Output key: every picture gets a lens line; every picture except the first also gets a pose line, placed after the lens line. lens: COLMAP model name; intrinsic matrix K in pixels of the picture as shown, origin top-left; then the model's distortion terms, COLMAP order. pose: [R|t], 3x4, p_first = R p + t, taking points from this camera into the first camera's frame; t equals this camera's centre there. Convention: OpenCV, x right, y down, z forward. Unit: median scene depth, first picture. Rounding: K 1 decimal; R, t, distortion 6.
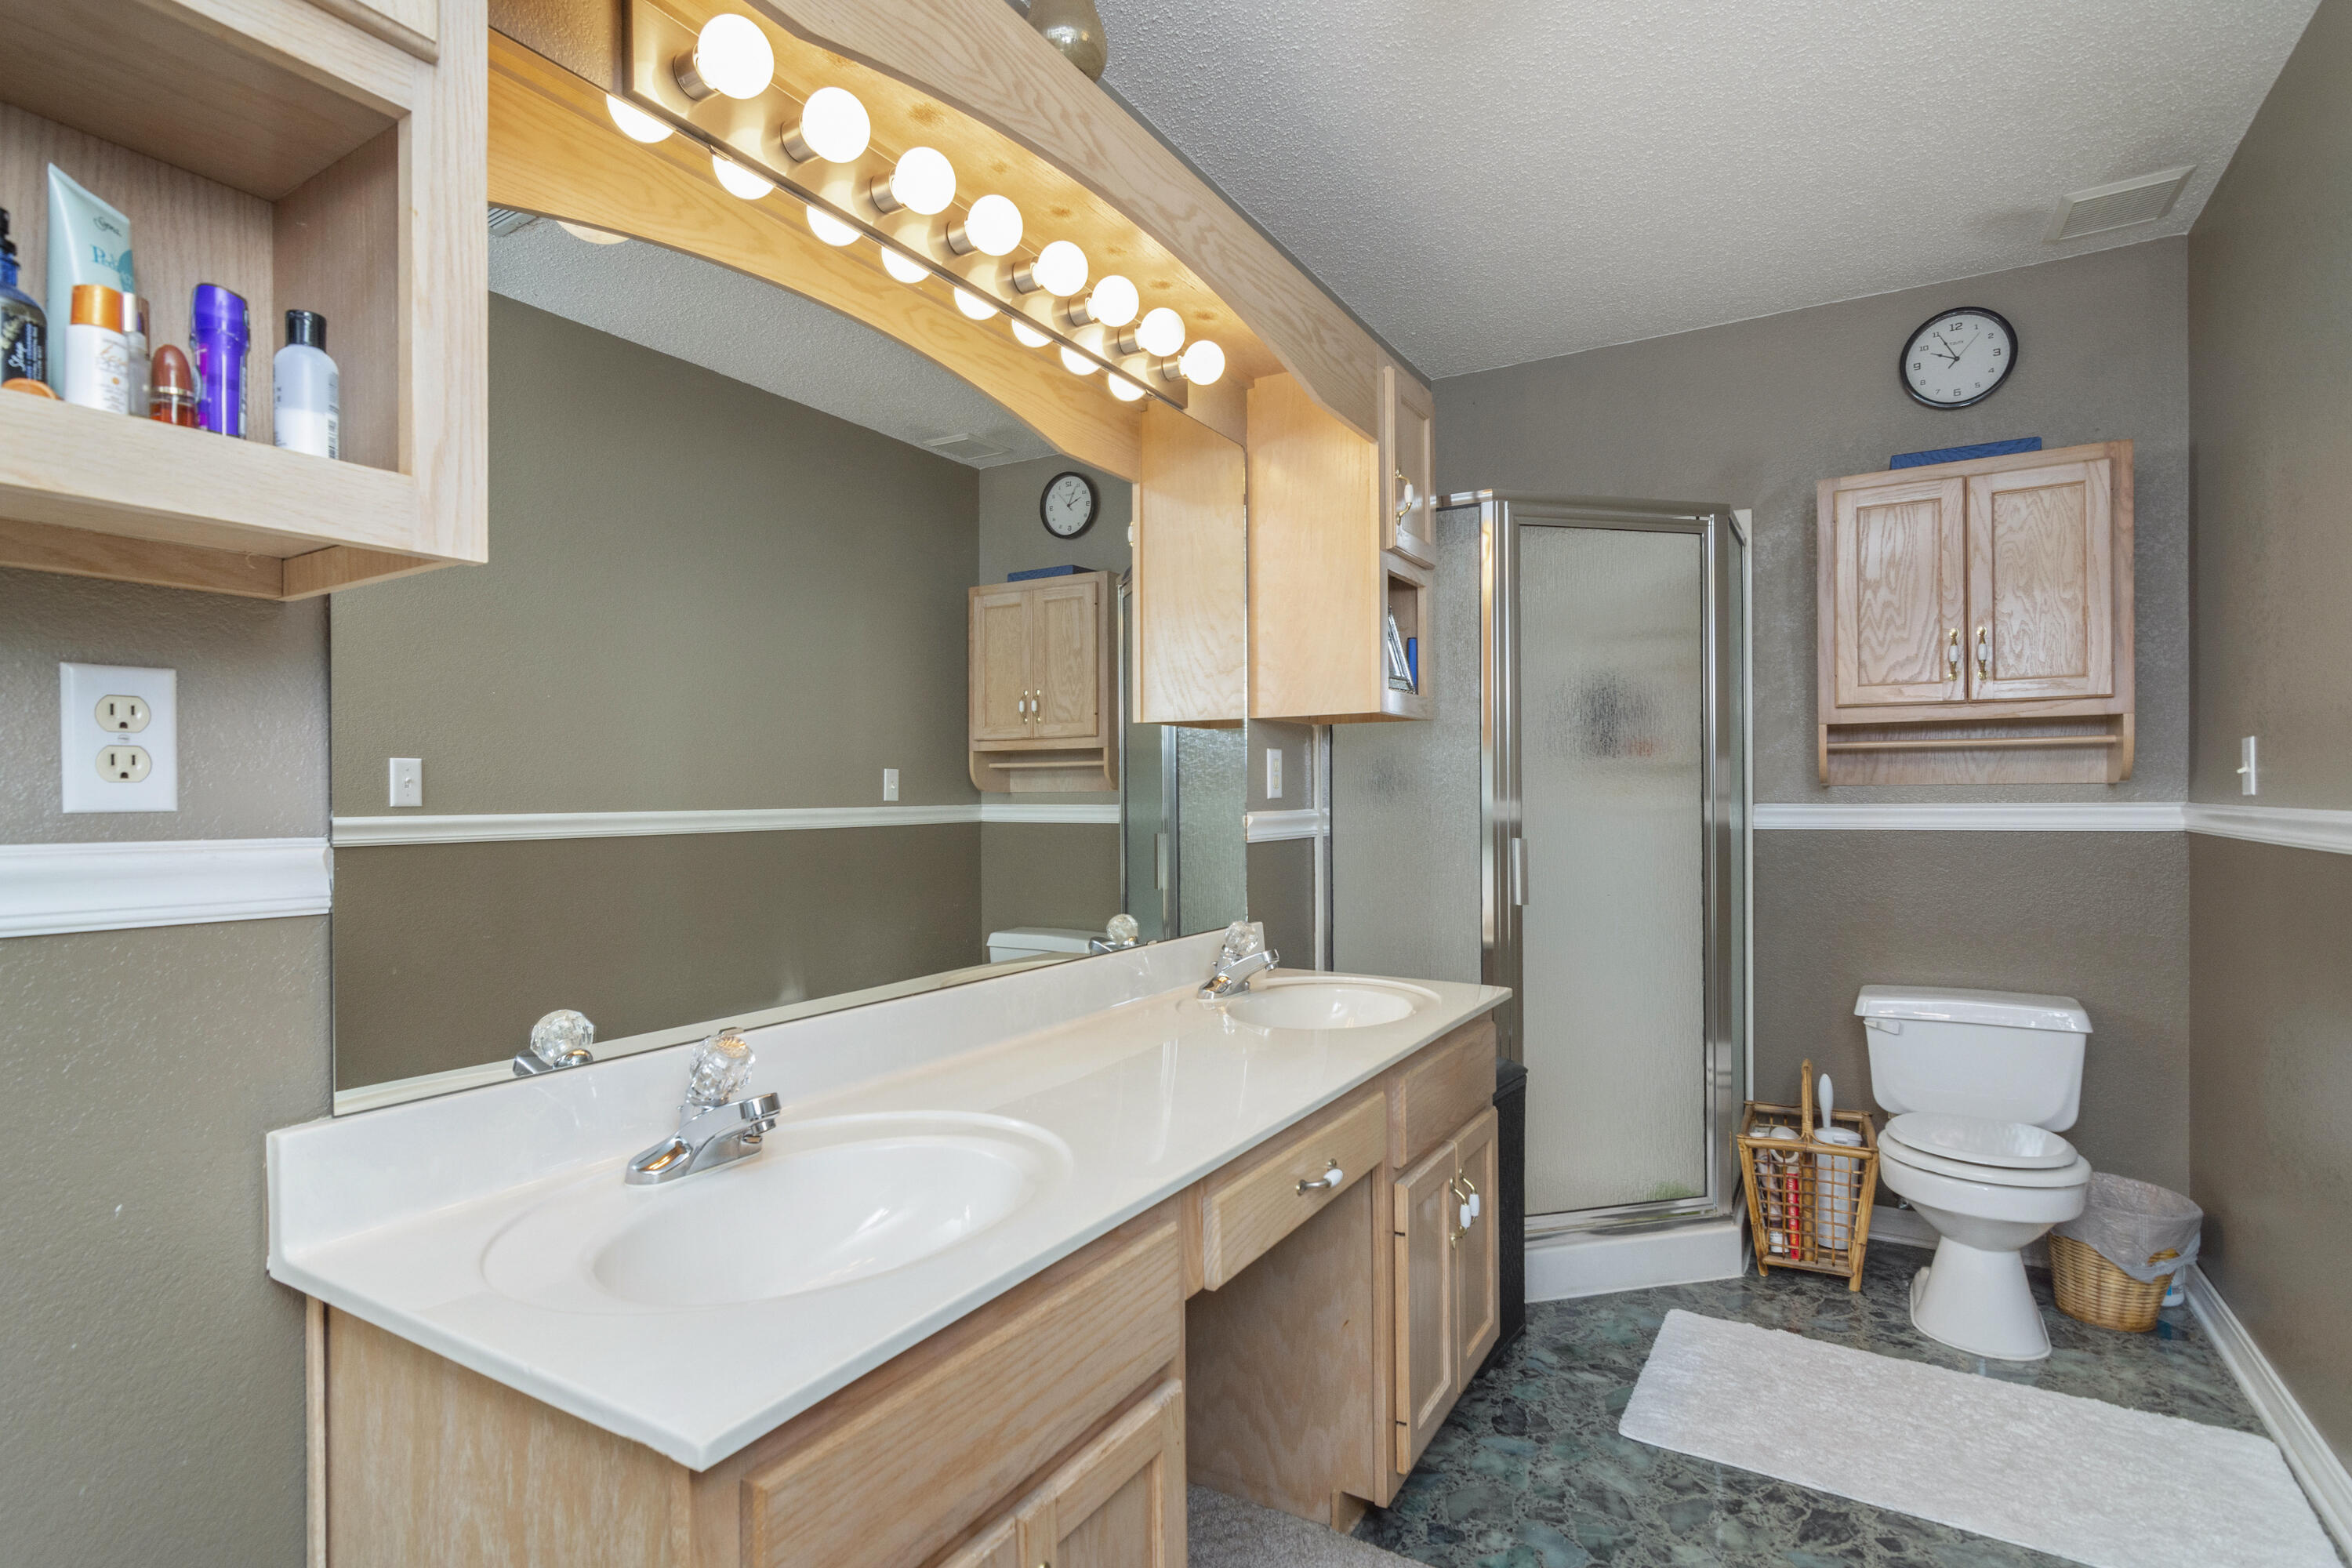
lens RADIAL K [[1128.3, 0, 1176.1], [0, 1128.3, 806.8], [0, 0, 1]] dist [-0.000675, -0.000150]
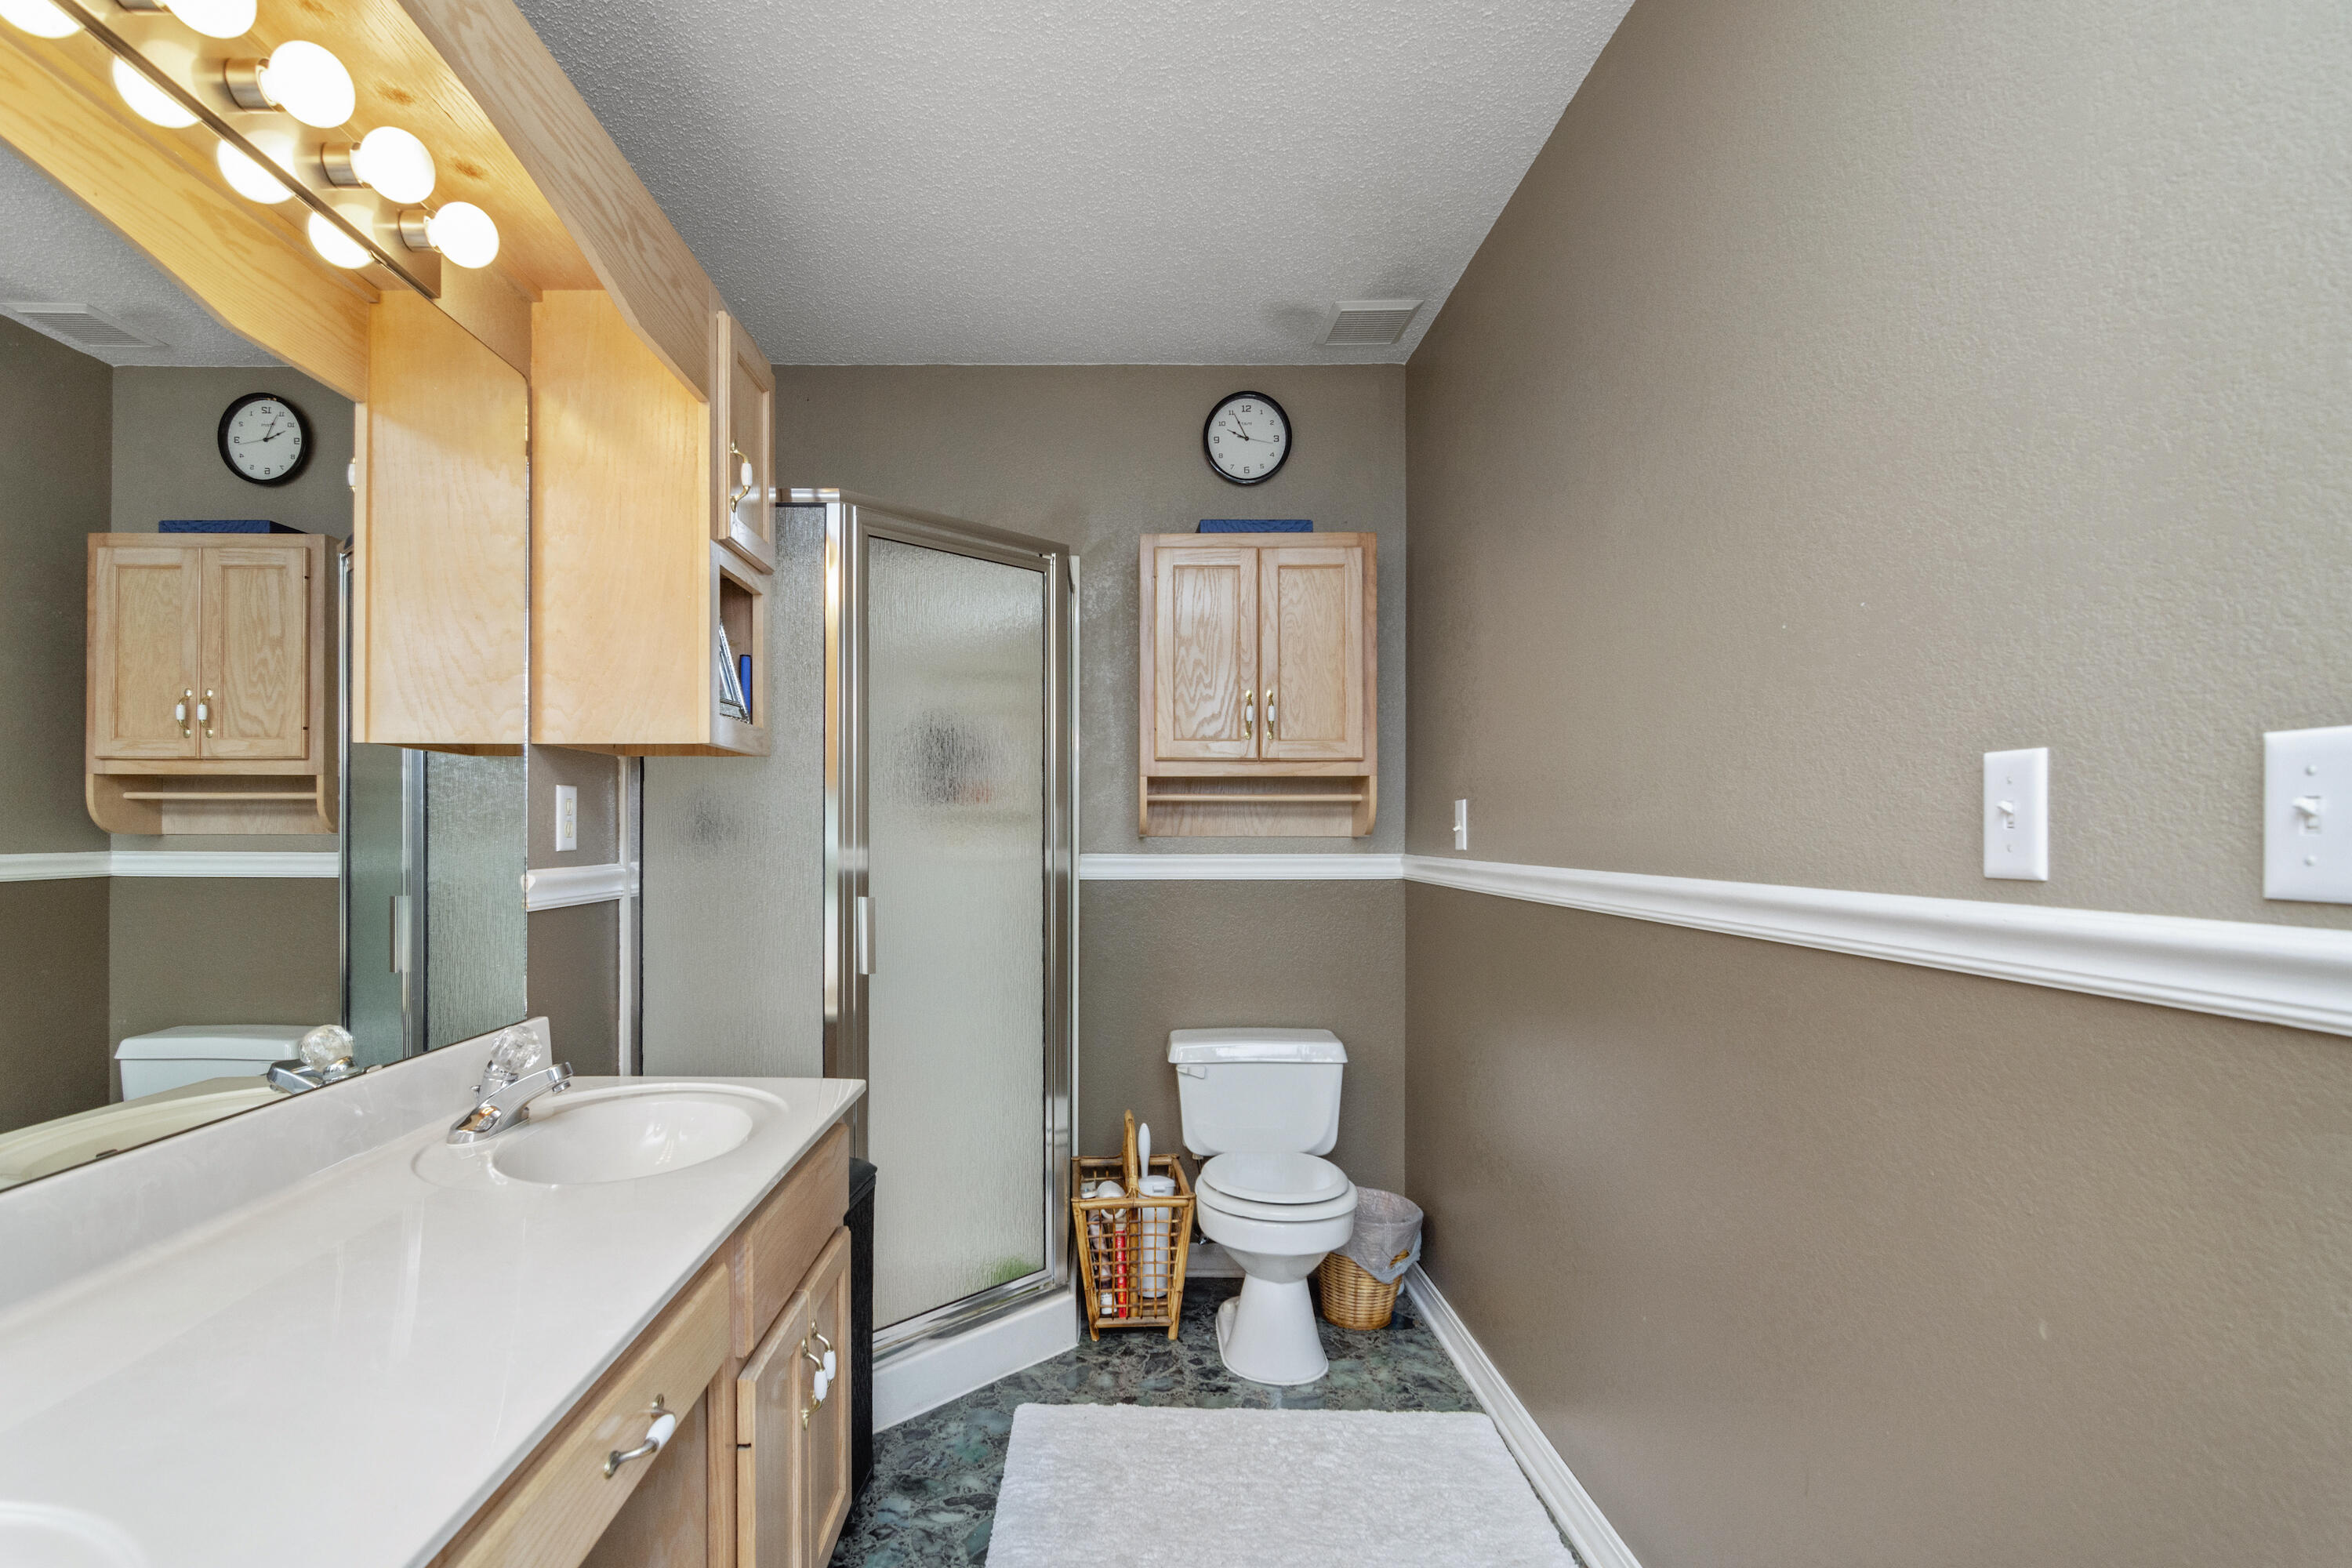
lens RADIAL K [[1135.5, 0, 994.3], [0, 1135.5, 843.8], [0, 0, 1]] dist [-0.001684, 0.000356]
pose [[0.898880, 0.007647, 0.438128, 0.009845], [-0.008094, 0.999967, -0.000846, -0.011895], [-0.438120, -0.002786, 0.898912, 0.160979]]
